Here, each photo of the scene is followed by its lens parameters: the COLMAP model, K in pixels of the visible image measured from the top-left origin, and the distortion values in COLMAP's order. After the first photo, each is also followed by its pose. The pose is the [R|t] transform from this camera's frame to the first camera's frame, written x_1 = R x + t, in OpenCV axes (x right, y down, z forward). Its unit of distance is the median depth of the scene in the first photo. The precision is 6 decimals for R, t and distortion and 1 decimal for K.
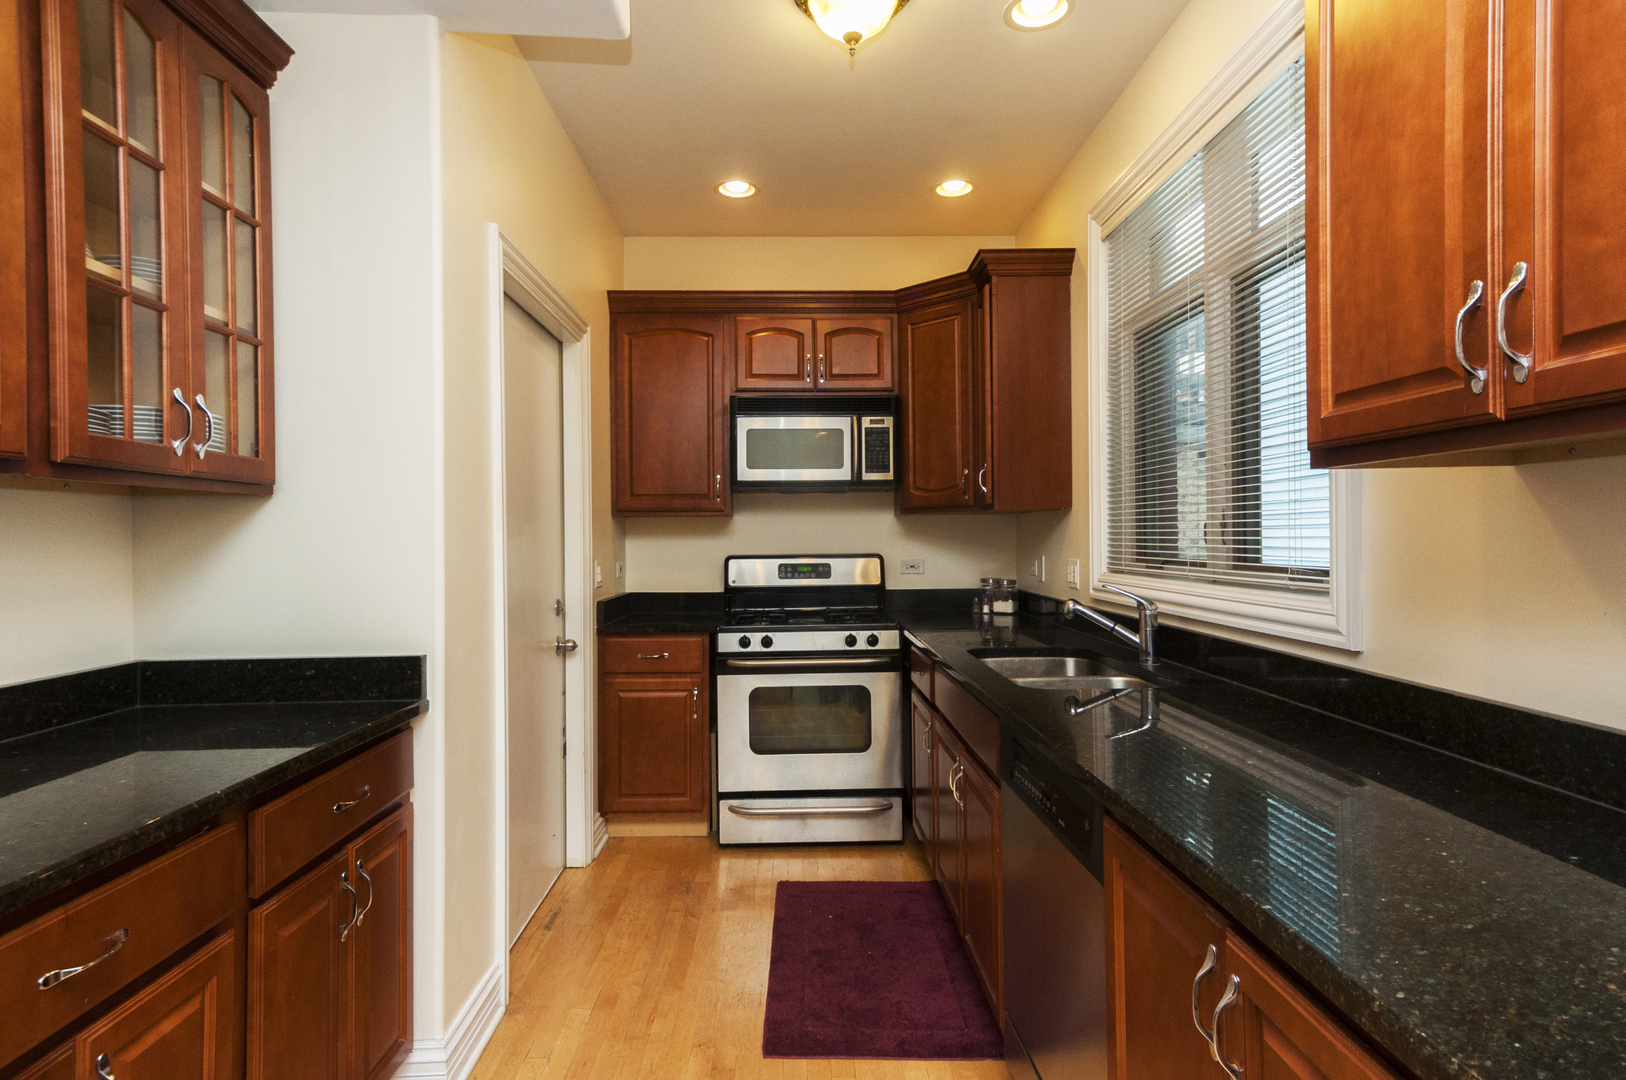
lens RADIAL K [[878.9, 0, 813.0], [0, 878.9, 540.0], [0, 0, 1]] dist [-0.000655, -0.000407]
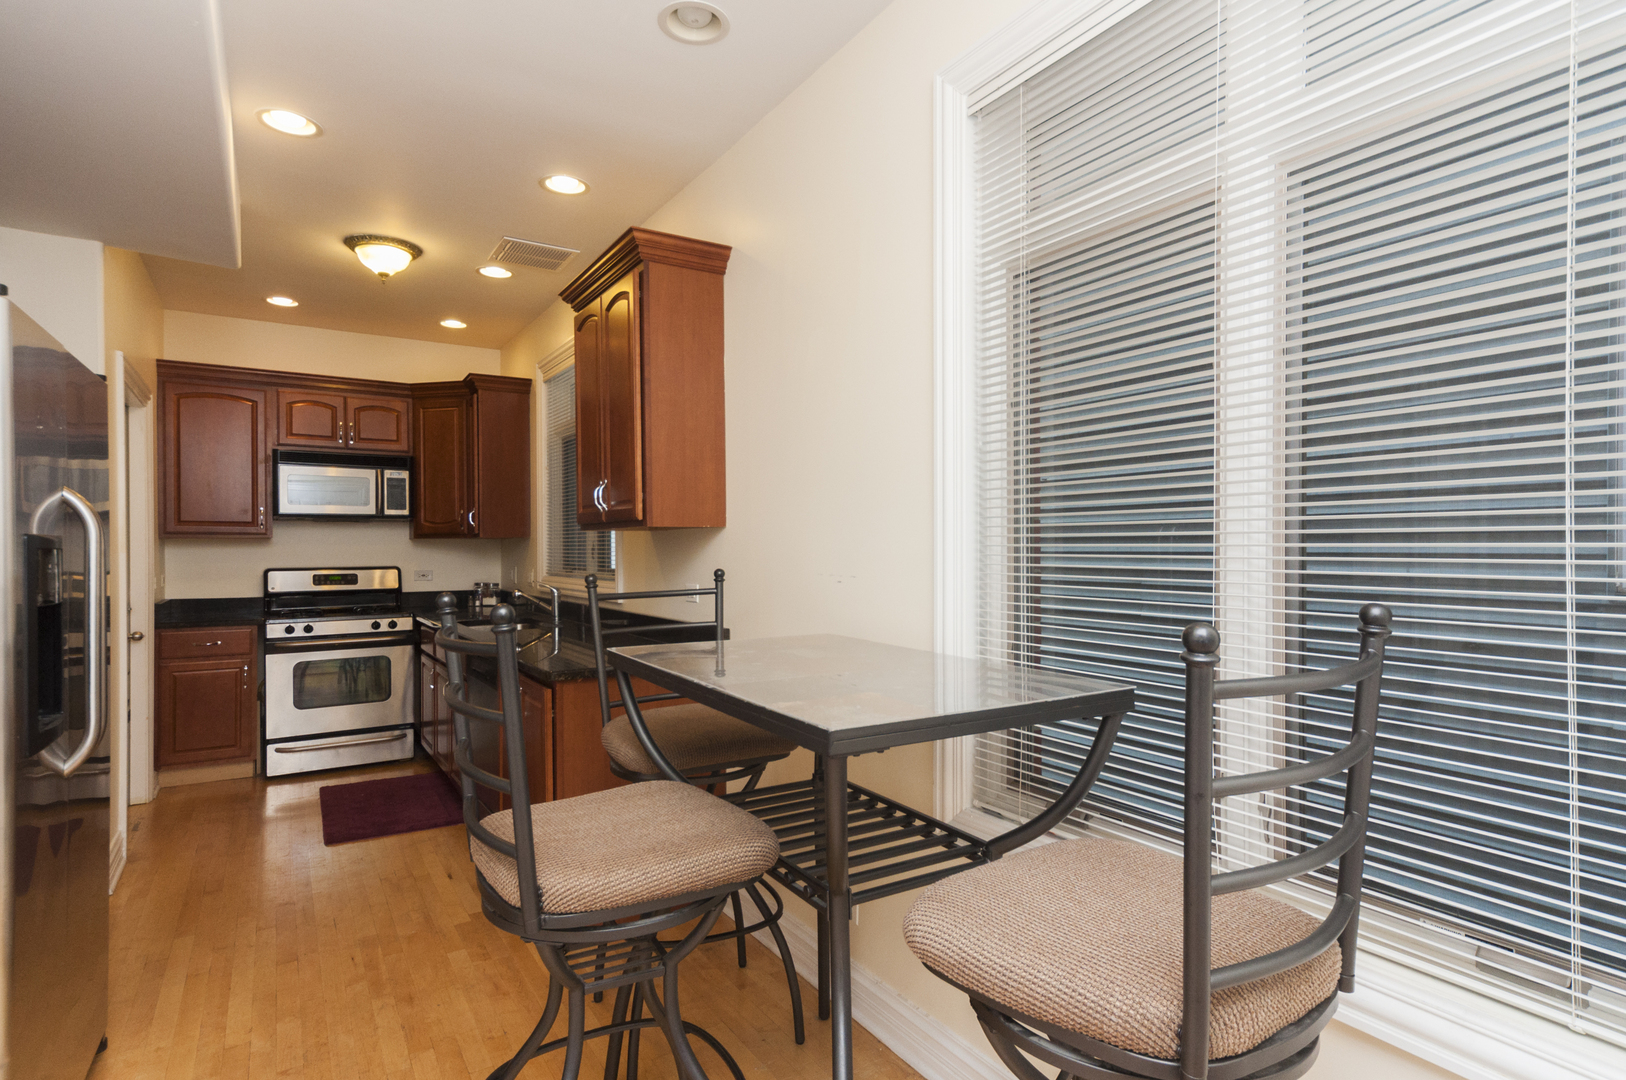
lens RADIAL K [[856.3, 0, 809.2], [0, 856.3, 549.3], [0, 0, 1]] dist [0.028042, -0.000676]
pose [[0.863434, 0.005035, 0.504436, -0.057037], [-0.001378, 0.999970, -0.007622, -0.002174], [-0.504460, 0.005886, 0.863415, -0.583379]]
